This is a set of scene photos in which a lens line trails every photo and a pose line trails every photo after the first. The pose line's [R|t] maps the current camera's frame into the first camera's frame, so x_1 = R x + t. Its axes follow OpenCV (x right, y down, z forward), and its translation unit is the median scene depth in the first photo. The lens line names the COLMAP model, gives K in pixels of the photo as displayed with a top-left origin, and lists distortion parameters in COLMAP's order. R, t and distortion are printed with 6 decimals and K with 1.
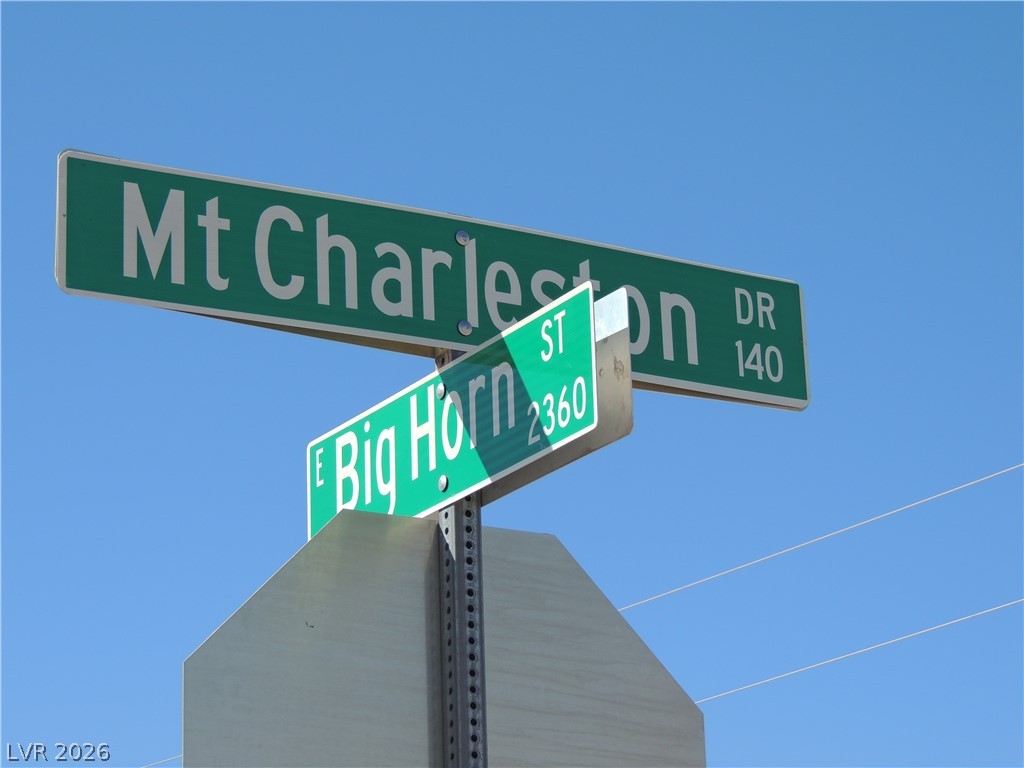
lens RADIAL K [[3145.9, 0, 511.8], [0, 3145.9, 384.8], [0, 0, 1]] dist [0.212807, 0.000000]
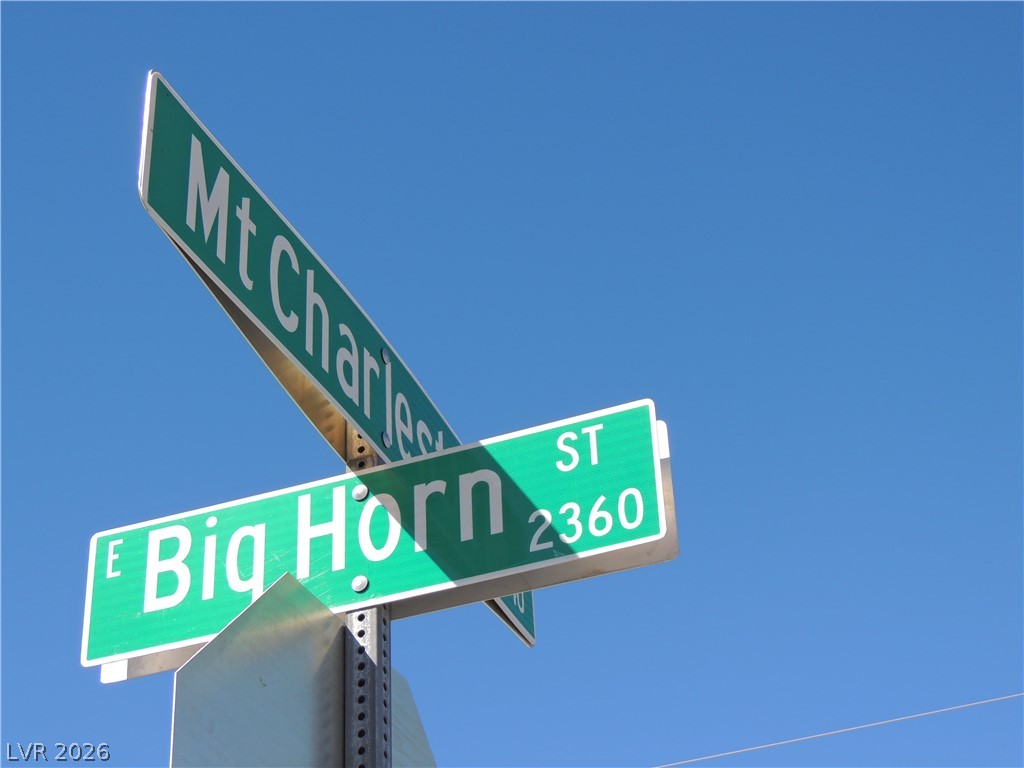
lens RADIAL K [[2009.5, 0, 512.1], [0, 2009.5, 383.5], [0, 0, 1]] dist [-0.084579, 0.000000]
pose [[0.782056, 0.342890, 0.520399, -0.311777], [-0.170504, 0.920895, -0.350543, 0.175183], [-0.599431, 0.185414, 0.778656, 0.514562]]
